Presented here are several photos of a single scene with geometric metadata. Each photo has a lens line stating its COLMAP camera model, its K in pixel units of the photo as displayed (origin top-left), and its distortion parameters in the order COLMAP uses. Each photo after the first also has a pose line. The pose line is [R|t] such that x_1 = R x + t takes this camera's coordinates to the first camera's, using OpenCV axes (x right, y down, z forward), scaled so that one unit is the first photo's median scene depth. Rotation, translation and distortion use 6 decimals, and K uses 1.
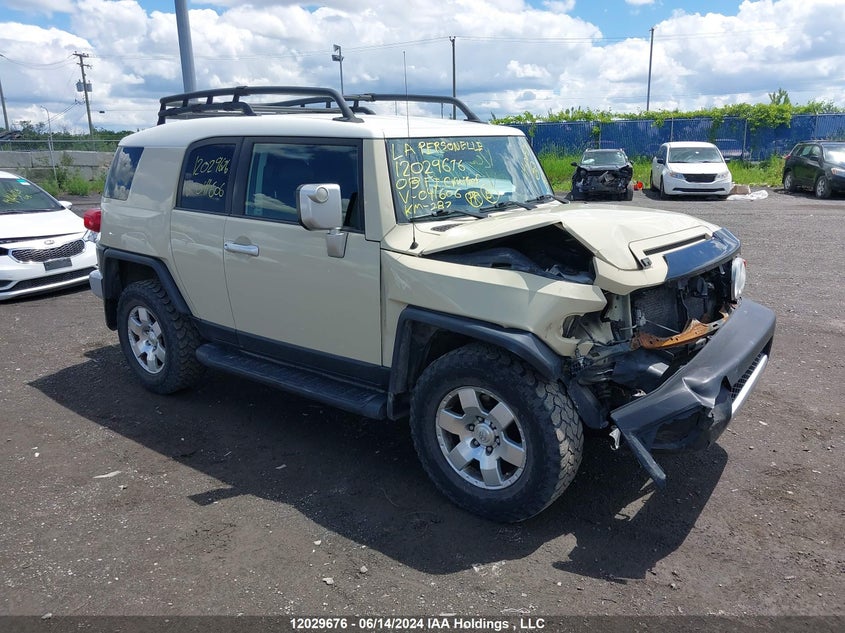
lens RADIAL K [[688.9, 0, 422.5], [0, 688.9, 316.5], [0, 0, 1]] dist [-0.008746, -0.002036]
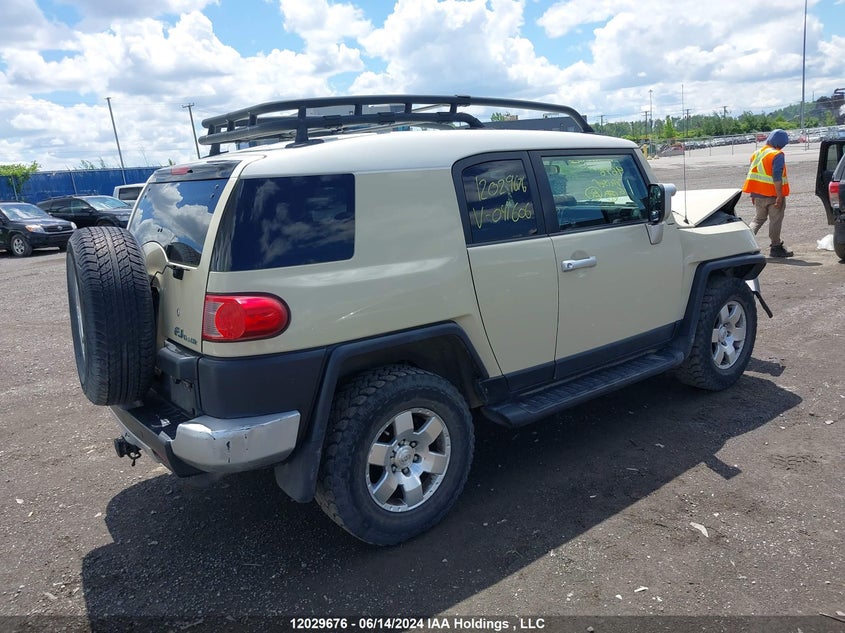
lens RADIAL K [[688.9, 0, 422.5], [0, 688.9, 316.5], [0, 0, 1]] dist [-0.008746, -0.002036]
pose [[0.234099, -0.212061, 0.948804, -1.152728], [0.305645, 0.942492, 0.135238, -0.210645], [-0.922919, 0.258338, 0.285451, 0.885767]]
